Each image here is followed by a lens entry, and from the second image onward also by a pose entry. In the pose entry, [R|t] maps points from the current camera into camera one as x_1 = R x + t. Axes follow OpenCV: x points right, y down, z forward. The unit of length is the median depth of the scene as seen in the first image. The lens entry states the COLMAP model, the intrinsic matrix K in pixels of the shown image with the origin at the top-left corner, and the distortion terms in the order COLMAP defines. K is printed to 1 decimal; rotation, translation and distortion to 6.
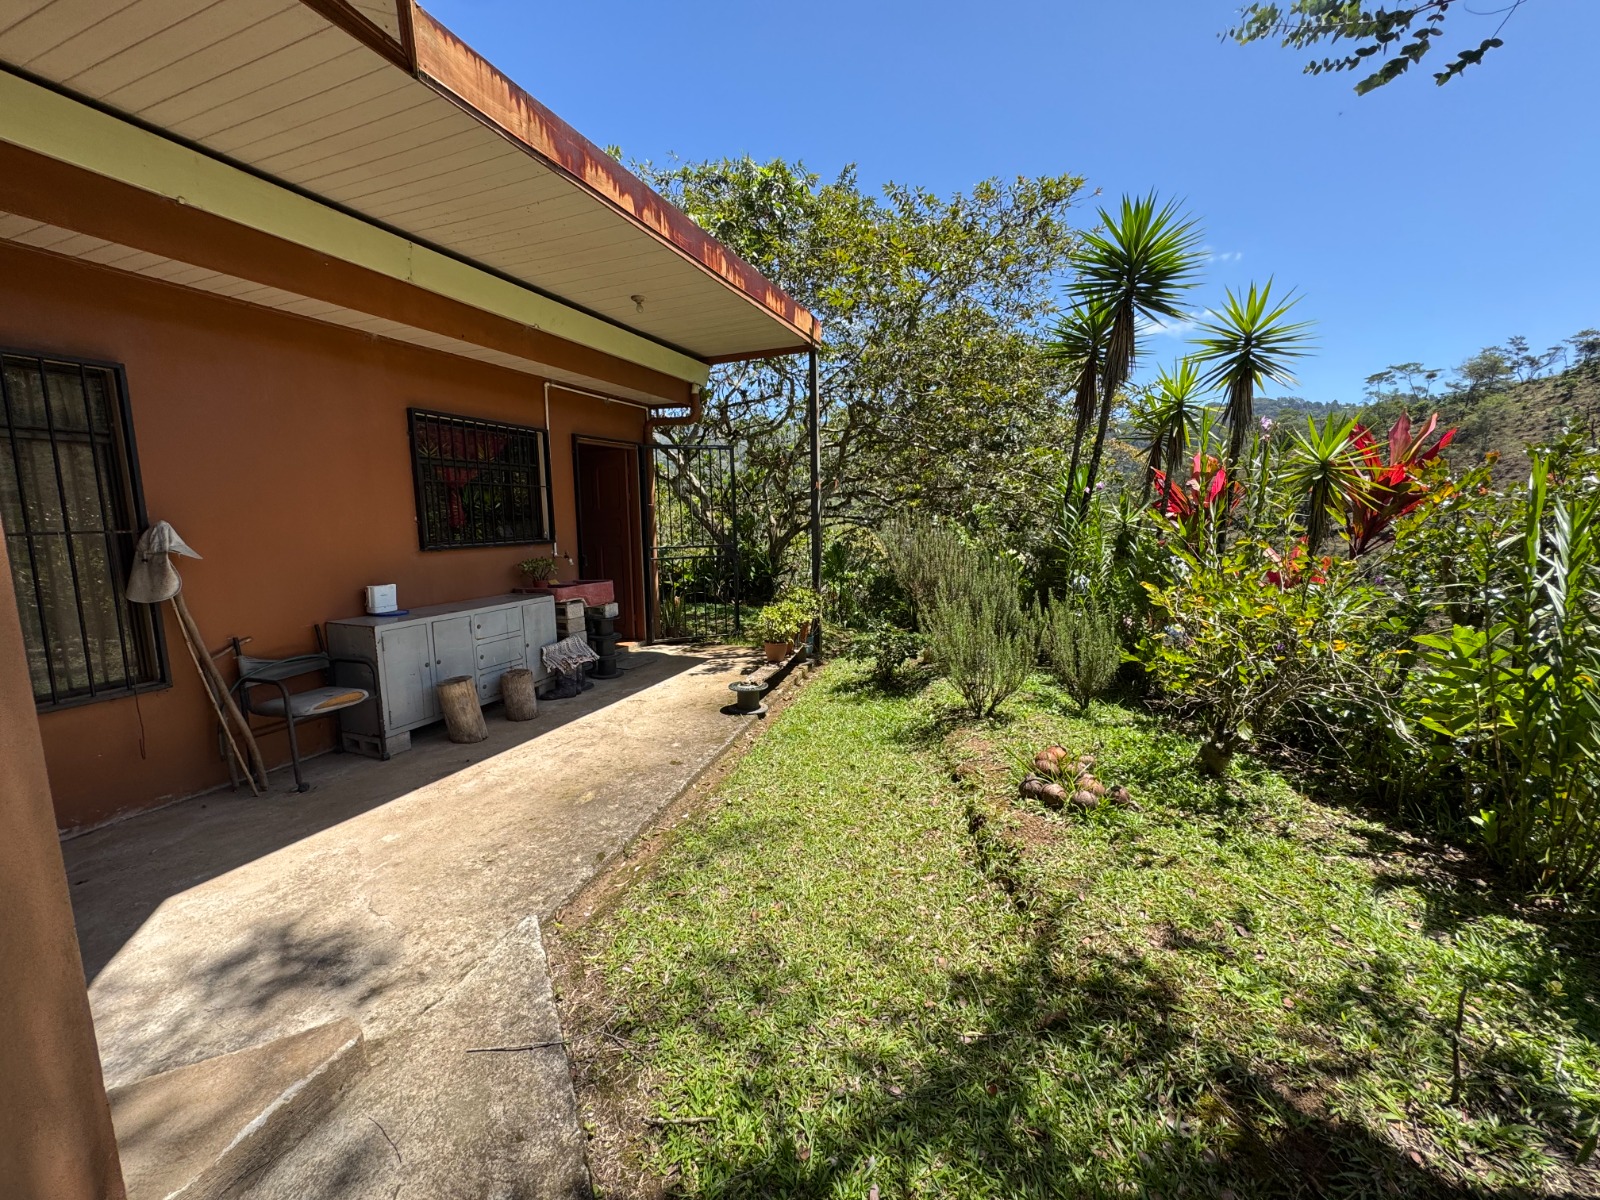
lens RADIAL K [[639.4, 0, 801.4], [0, 639.4, 598.0], [0, 0, 1]] dist [-0.000447, 0.000149]
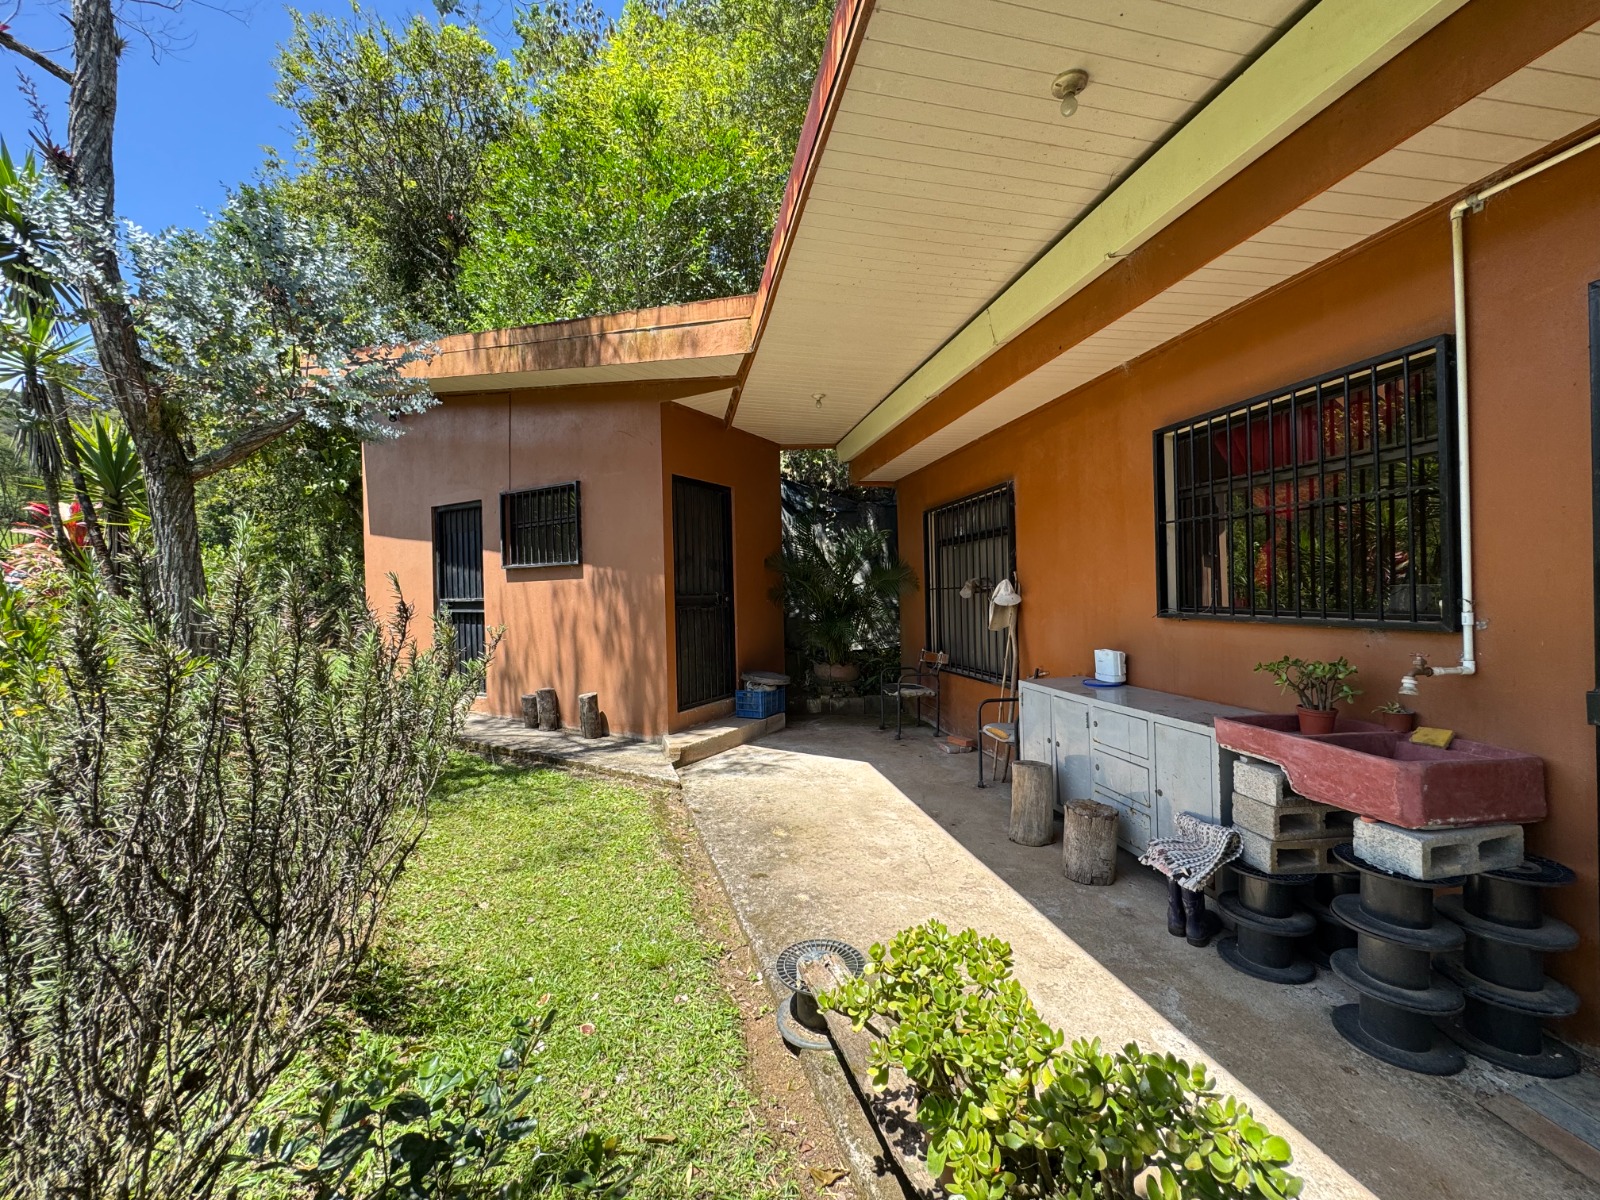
lens RADIAL K [[639.4, 0, 804.0], [0, 639.4, 597.1], [0, 0, 1]] dist [-0.000447, 0.000149]
pose [[-0.839889, 0.047308, -0.540692, 0.174306], [-0.027022, 0.991314, 0.128711, -0.195864], [0.542085, 0.122713, -0.831316, 1.497246]]
